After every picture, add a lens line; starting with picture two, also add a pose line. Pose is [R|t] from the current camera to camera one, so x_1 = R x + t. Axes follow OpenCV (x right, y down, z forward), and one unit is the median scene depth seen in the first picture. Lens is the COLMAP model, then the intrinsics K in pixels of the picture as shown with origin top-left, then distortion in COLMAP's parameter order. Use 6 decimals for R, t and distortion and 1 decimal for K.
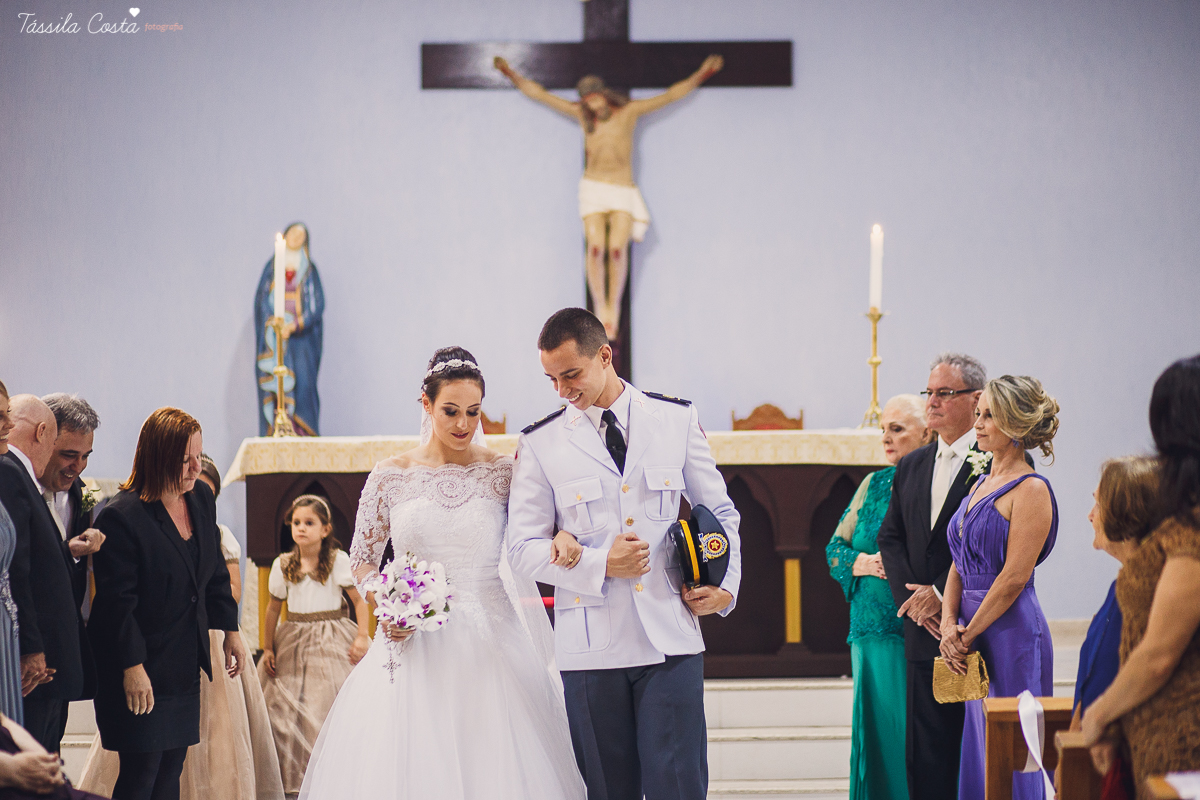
lens RADIAL K [[3014.0, 0, 602.2], [0, 3014.0, 402.1], [0, 0, 1]] dist [-0.014401, 0.000000]
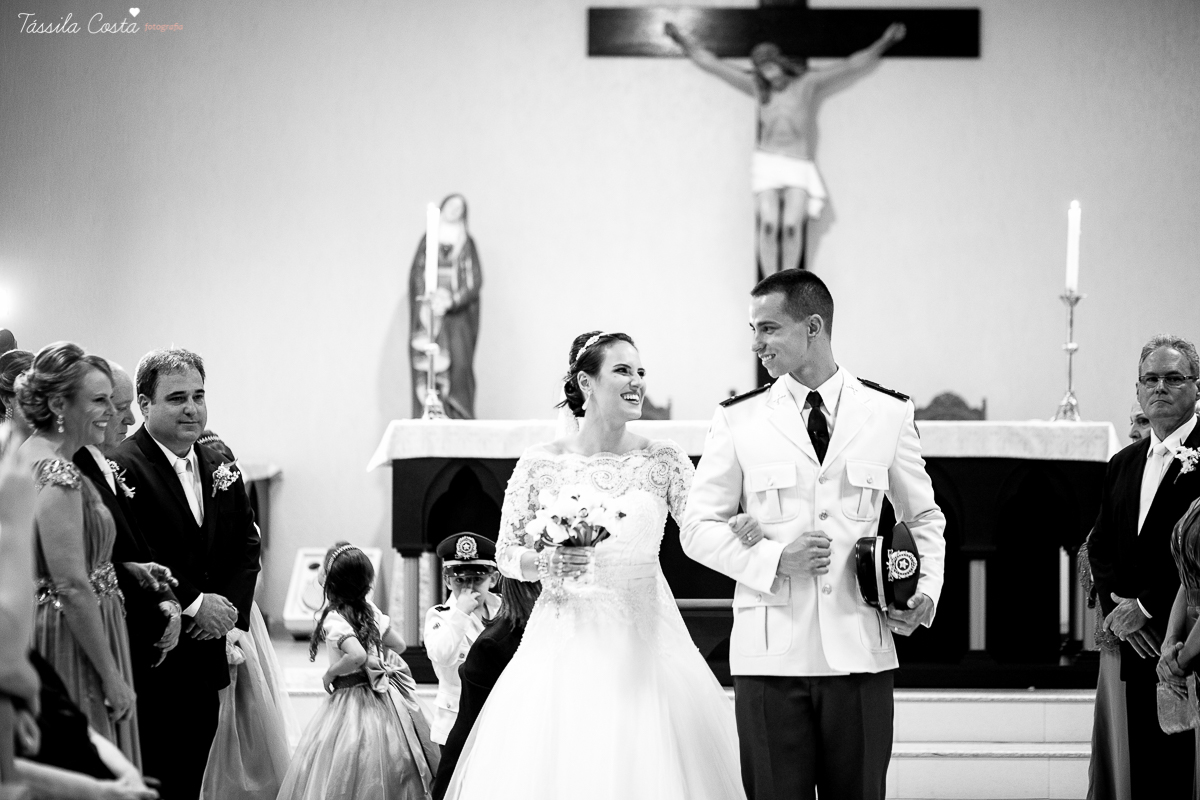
lens RADIAL K [[3014.0, 0, 602.4], [0, 3014.0, 400.1], [0, 0, 1]] dist [-0.014401, 0.000000]
pose [[0.998372, 0.015835, -0.054790, -0.003242], [-0.015642, 0.999870, 0.003944, 0.001686], [0.054845, -0.003081, 0.998490, 0.107872]]
